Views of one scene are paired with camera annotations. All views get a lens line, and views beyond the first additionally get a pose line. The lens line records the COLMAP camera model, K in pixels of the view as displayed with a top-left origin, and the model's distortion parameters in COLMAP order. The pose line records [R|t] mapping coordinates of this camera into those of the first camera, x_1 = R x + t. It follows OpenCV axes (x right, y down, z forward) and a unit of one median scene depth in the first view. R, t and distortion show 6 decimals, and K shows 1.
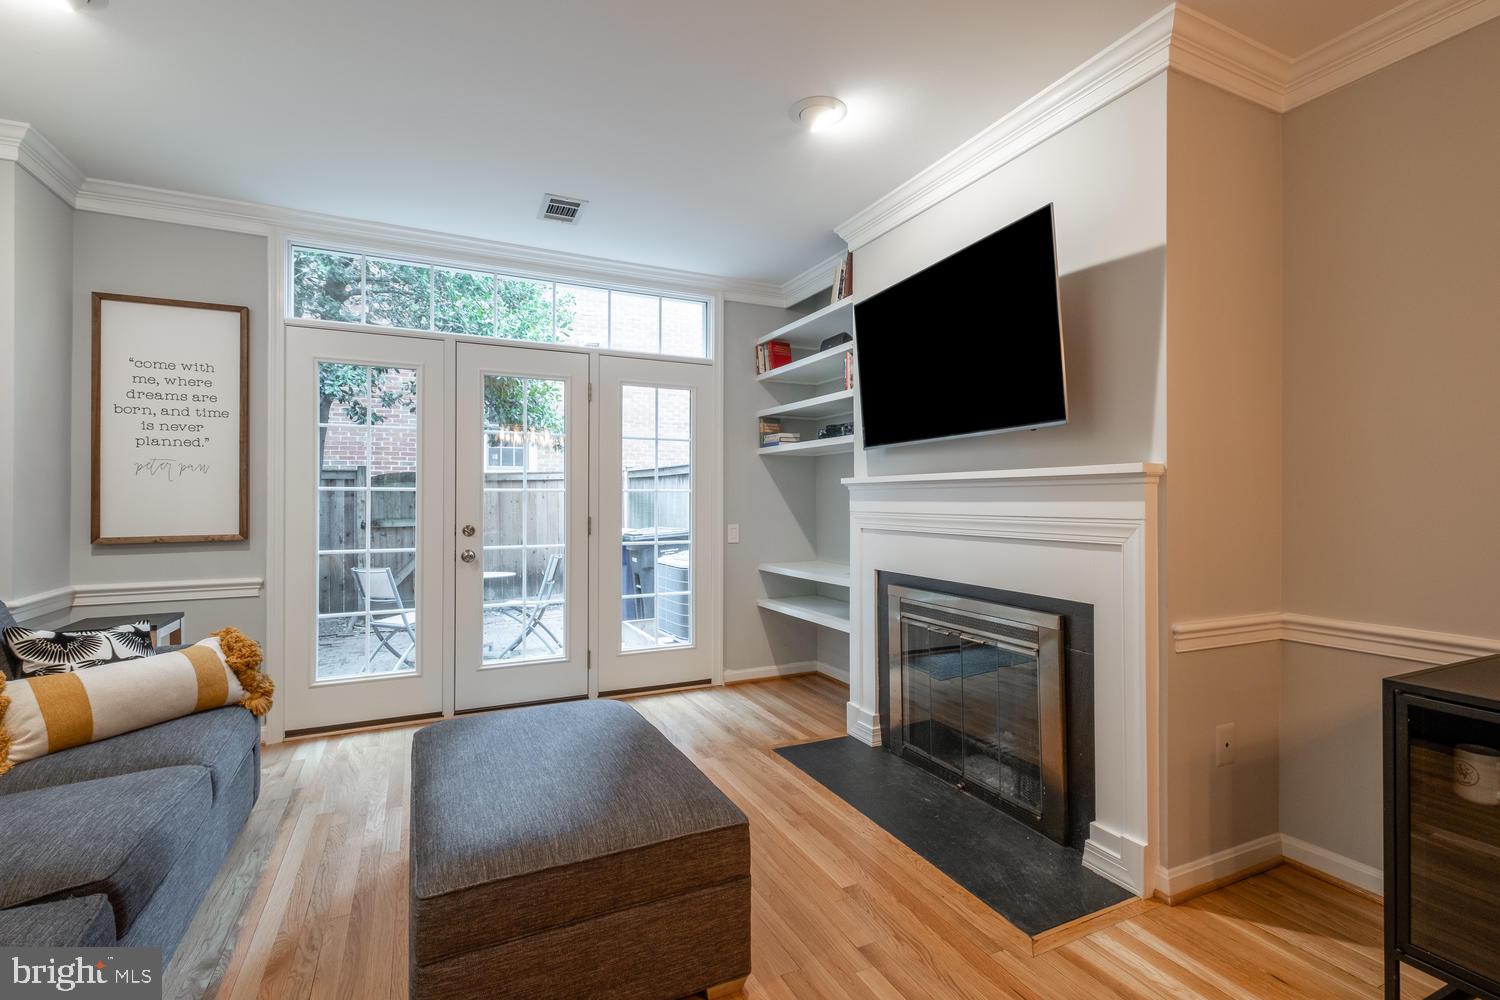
lens RADIAL K [[685.8, 0, 772.3], [0, 685.8, 492.9], [0, 0, 1]] dist [-0.002350, -0.001333]
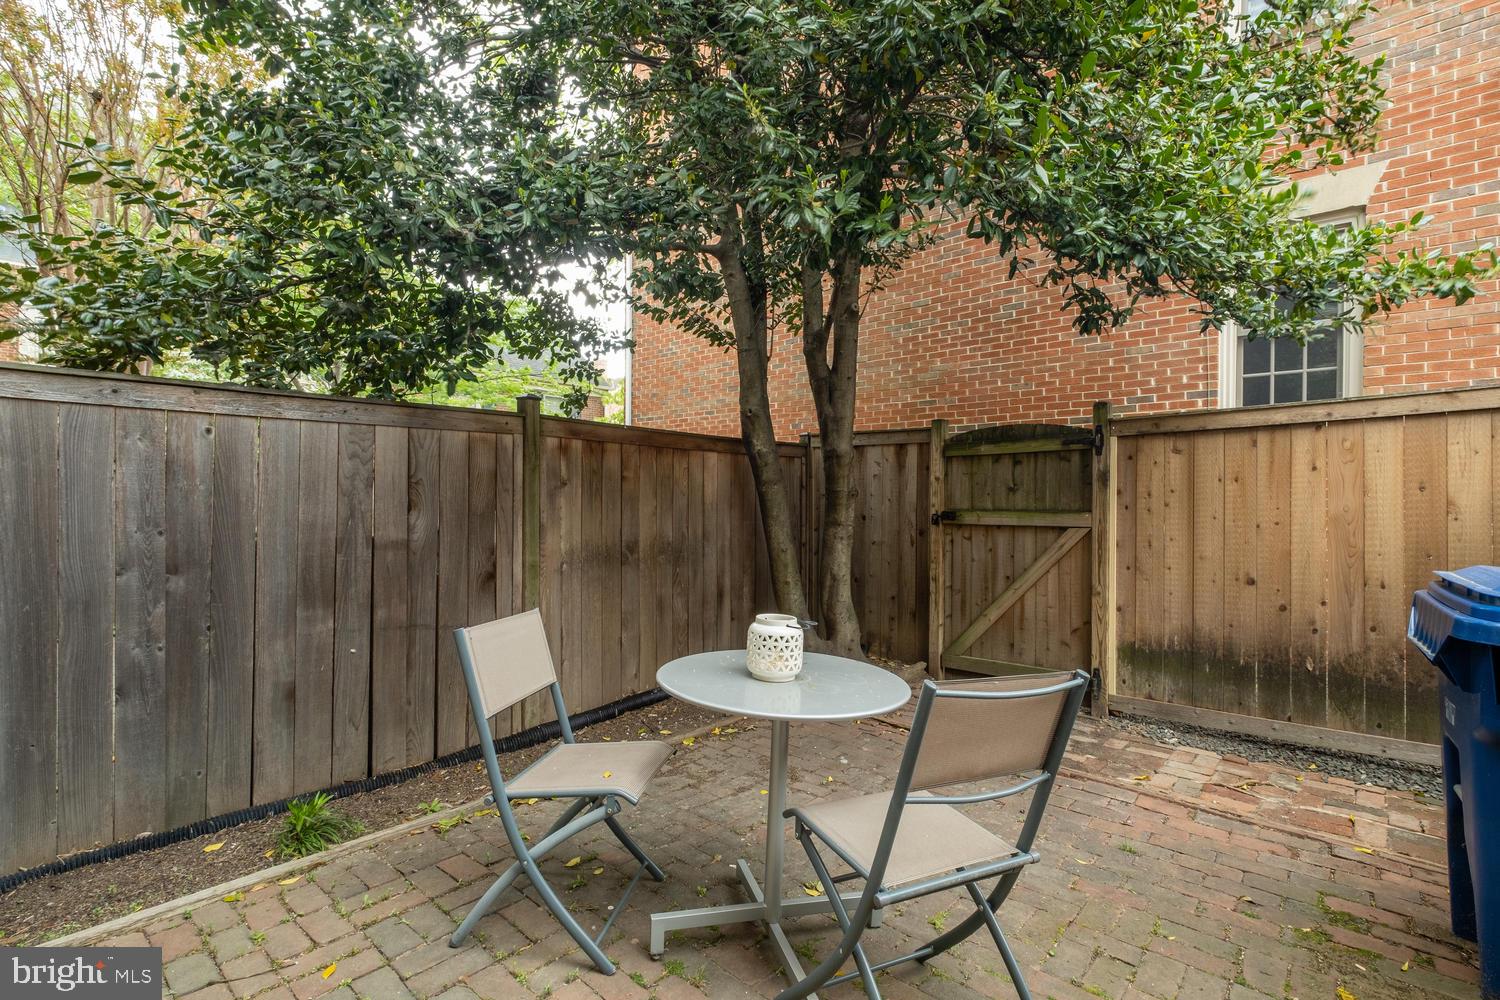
lens RADIAL K [[659.9, 0, 754.5], [0, 659.9, 486.8], [0, 0, 1]] dist [0.001842, -0.000283]
pose [[0.349312, -0.000074, -0.937006, -0.268089], [-0.006876, 0.999973, -0.002643, 0.053461], [0.936981, 0.007366, 0.349302, 1.550495]]
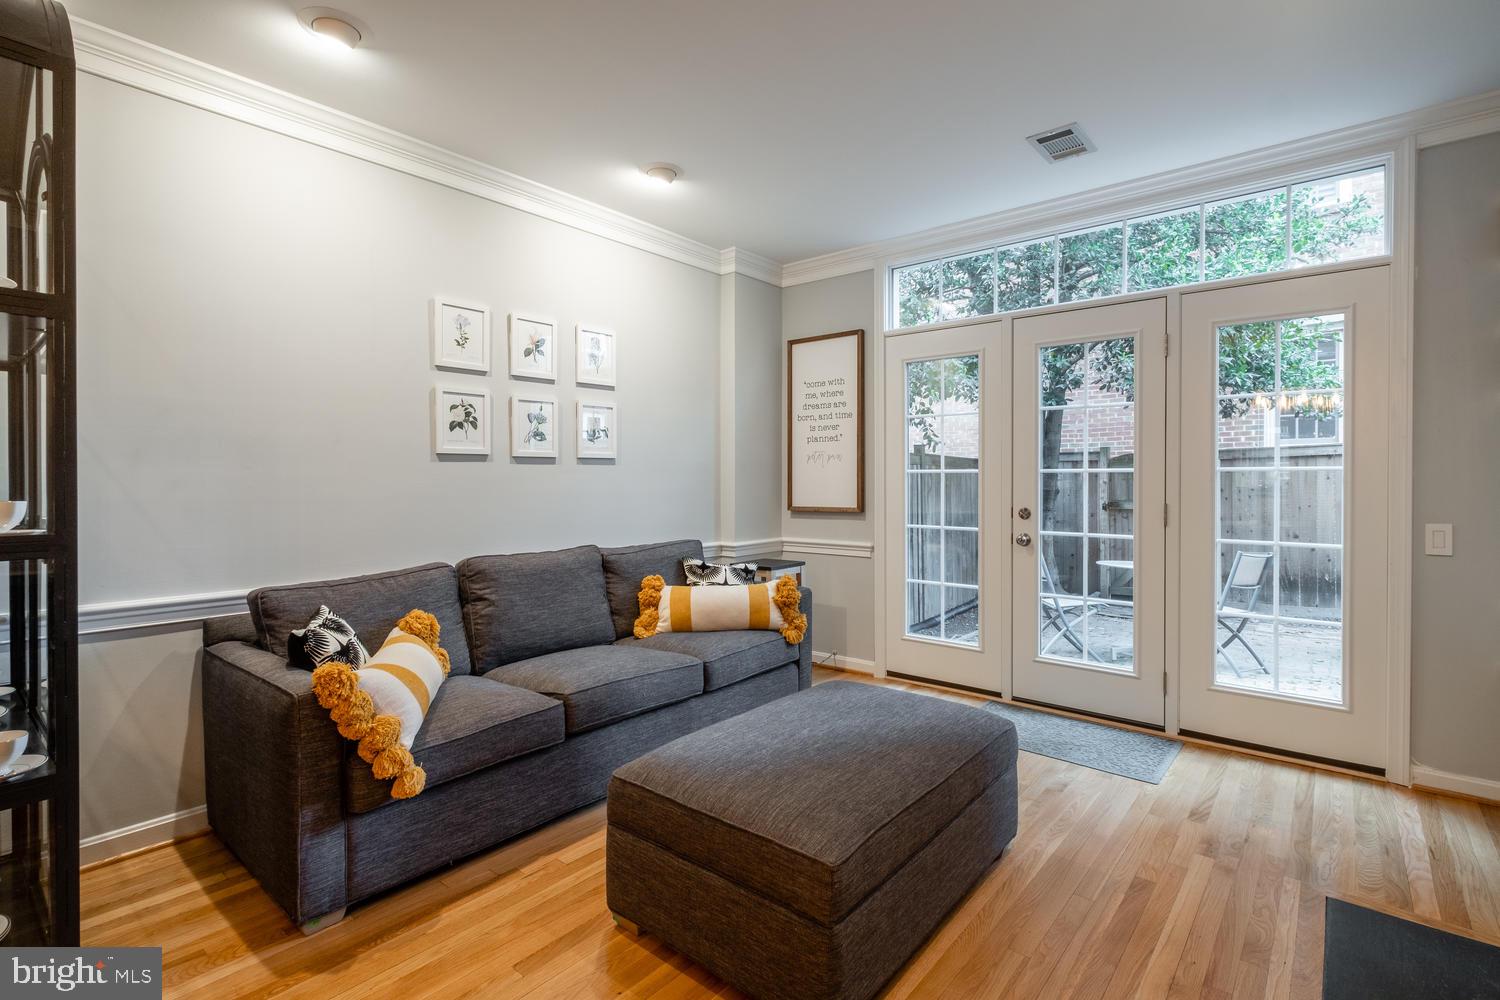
lens RADIAL K [[711.1, 0, 751.4], [0, 711.1, 482.9], [0, 0, 1]] dist [0.001528, -0.000071]
pose [[0.395619, 0.004867, -0.918402, 0.359686], [0.007497, 0.999936, 0.008528, 0.001023], [0.918384, -0.010259, 0.395557, 0.282030]]
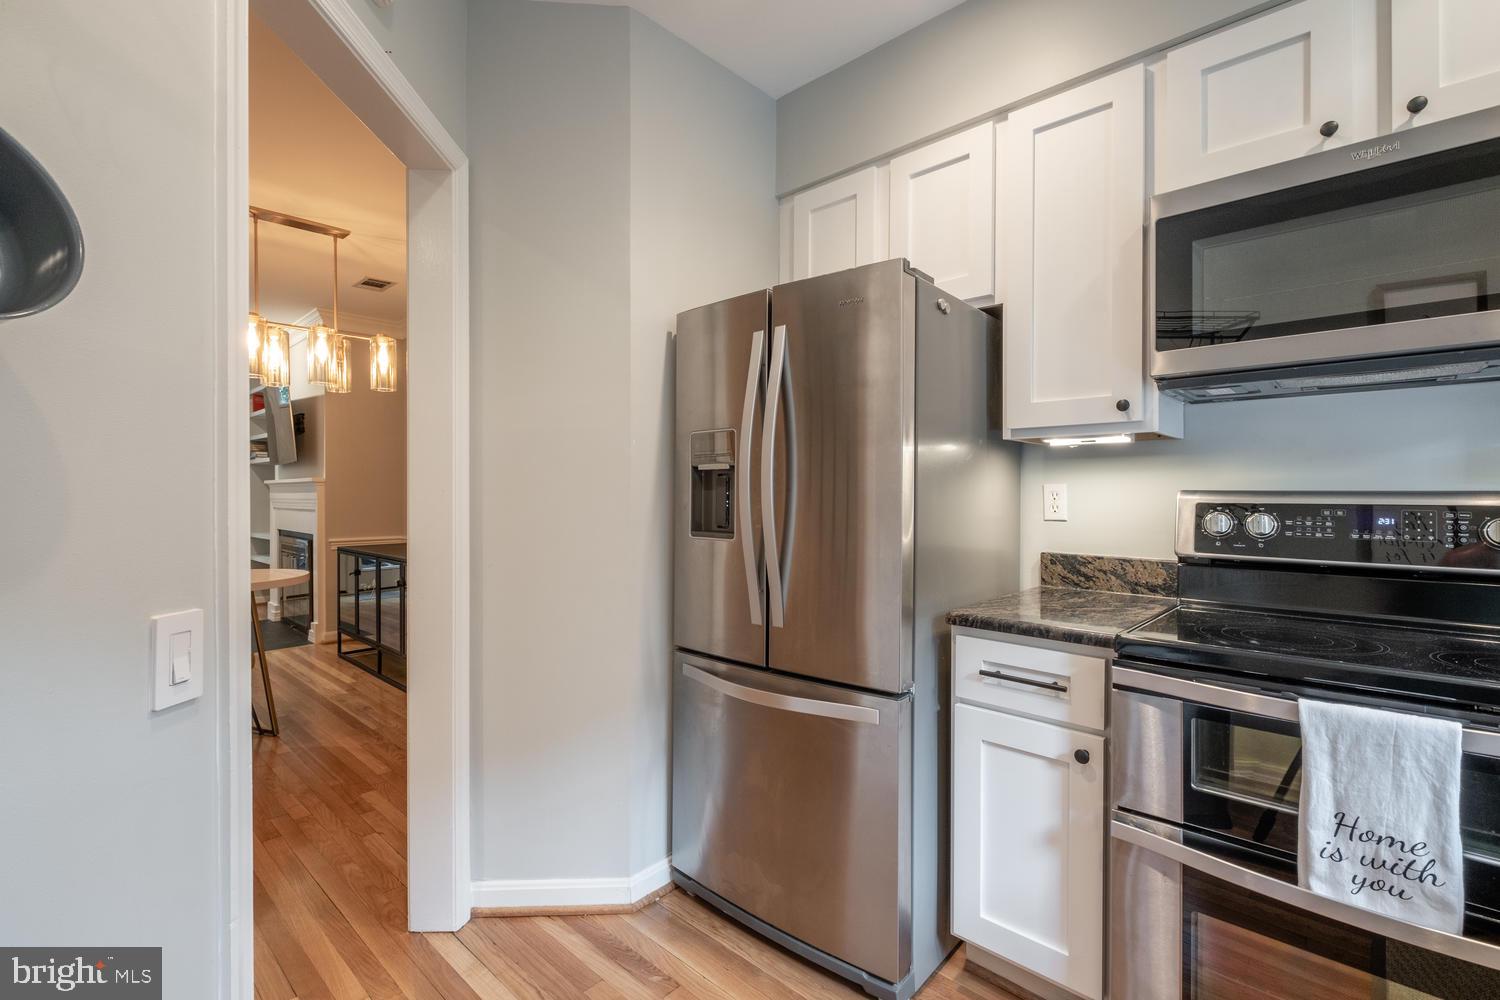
lens RADIAL K [[684.2, 0, 798.4], [0, 684.2, 488.8], [0, 0, 1]] dist [-0.003212, -0.000423]
pose [[0.928919, -0.002209, 0.370277, 0.763626], [0.000273, 0.999986, 0.005281, -0.008624], [-0.370284, -0.004804, 0.928906, -1.243701]]
